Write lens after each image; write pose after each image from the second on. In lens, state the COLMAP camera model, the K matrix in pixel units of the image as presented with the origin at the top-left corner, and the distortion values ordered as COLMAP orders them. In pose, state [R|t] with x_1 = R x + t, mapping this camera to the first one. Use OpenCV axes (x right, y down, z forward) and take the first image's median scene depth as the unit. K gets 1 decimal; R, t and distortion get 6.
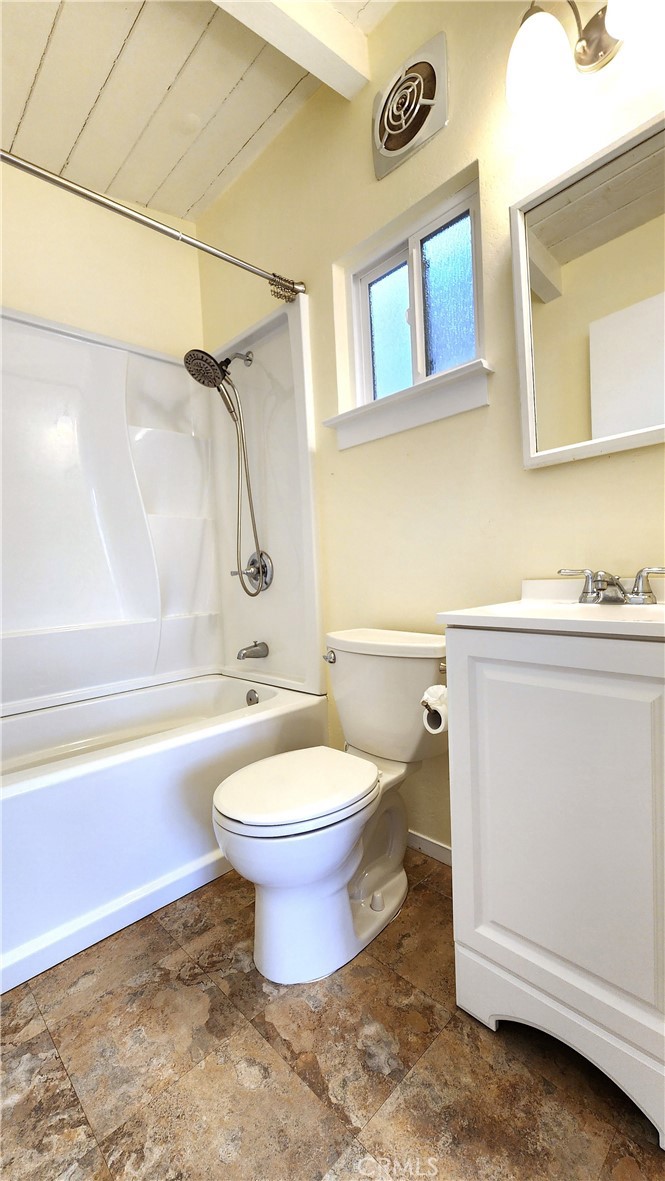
lens RADIAL K [[493.8, 0, 341.9], [0, 493.8, 588.0], [0, 0, 1]] dist [-0.001903, 0.001141]
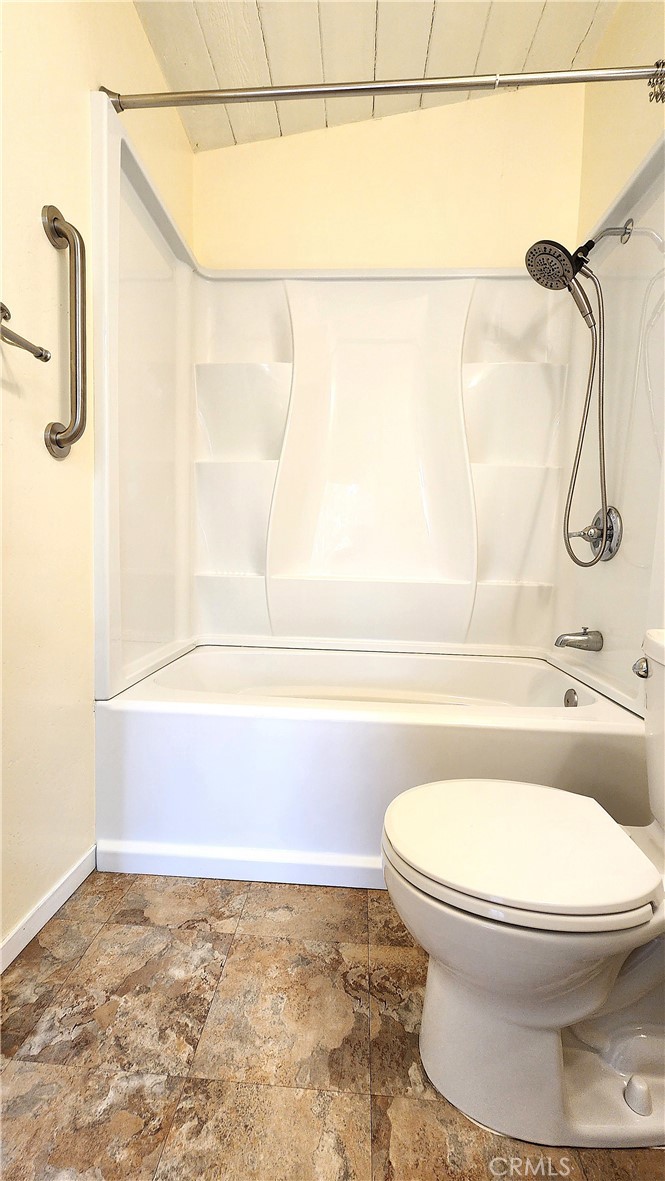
lens RADIAL K [[493.8, 0, 324.6], [0, 493.8, 587.8], [0, 0, 1]] dist [-0.001903, 0.001141]
pose [[0.657798, 0.126722, -0.742457, 0.201348], [-0.085572, 0.991936, 0.093488, 0.021003], [0.748317, 0.002037, 0.663338, 0.363828]]
